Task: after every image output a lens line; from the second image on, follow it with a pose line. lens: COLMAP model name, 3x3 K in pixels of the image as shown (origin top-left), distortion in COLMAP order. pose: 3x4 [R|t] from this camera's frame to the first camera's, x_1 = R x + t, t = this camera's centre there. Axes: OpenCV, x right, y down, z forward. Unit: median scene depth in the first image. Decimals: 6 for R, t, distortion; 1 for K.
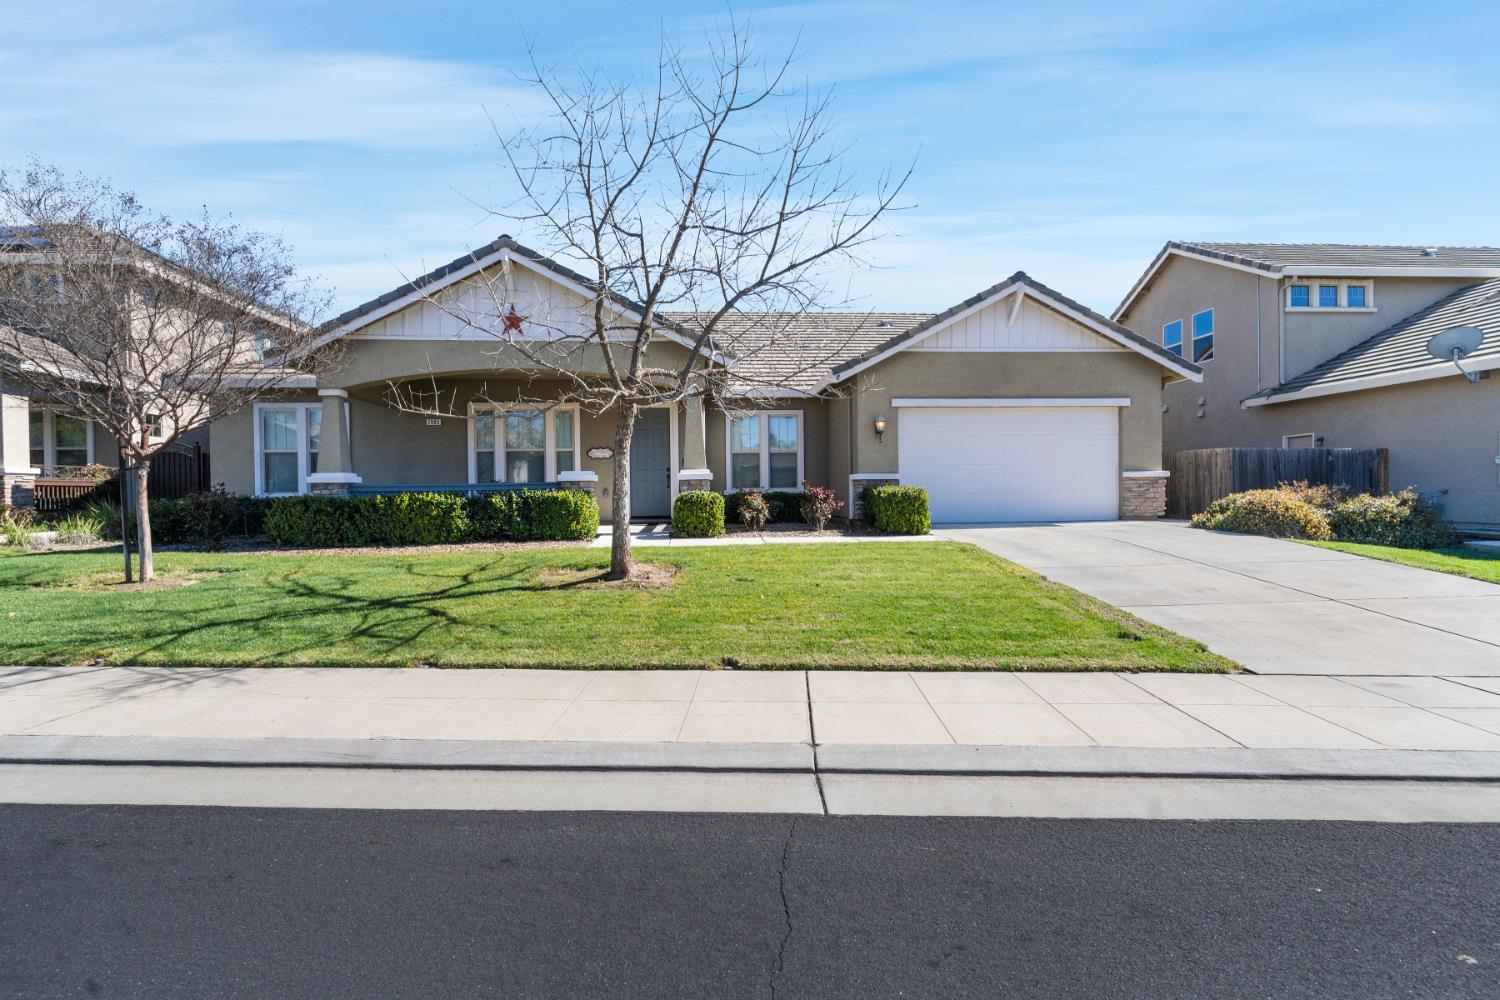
lens RADIAL K [[715.8, 0, 753.1], [0, 715.8, 498.6], [0, 0, 1]] dist [0.004754, 0.000564]
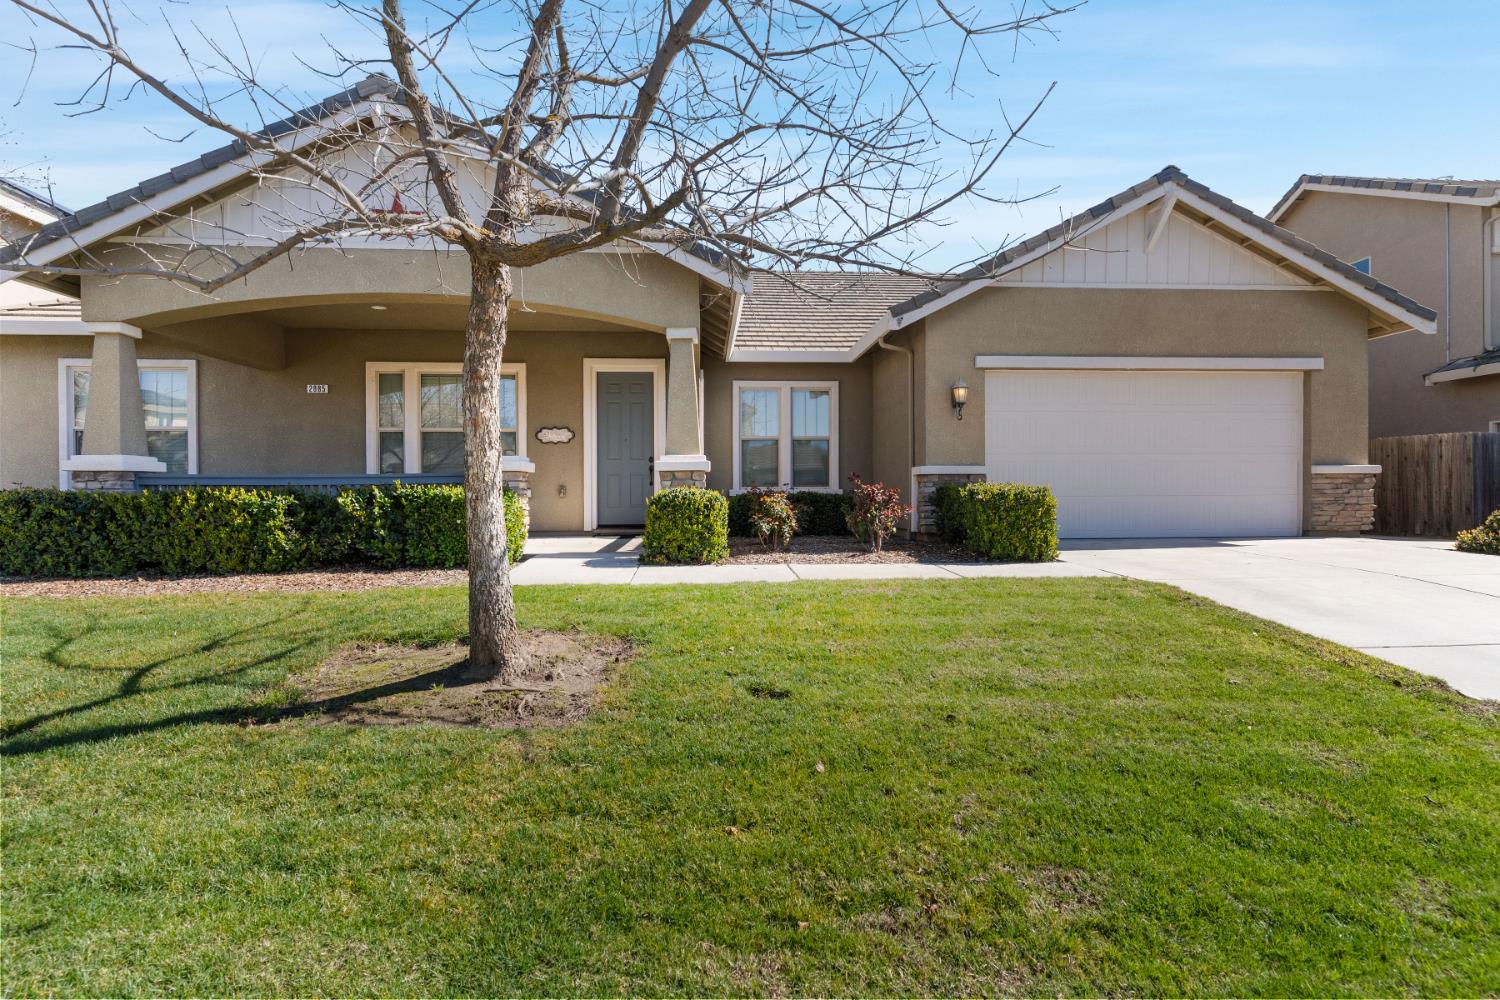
lens RADIAL K [[715.8, 0, 750.7], [0, 715.8, 503.3], [0, 0, 1]] dist [0.004754, 0.000564]
pose [[0.999838, 0.007203, -0.016472, -0.009043], [-0.007157, 0.999970, 0.002863, 0.000411], [0.016492, -0.002745, 0.999860, 0.330174]]
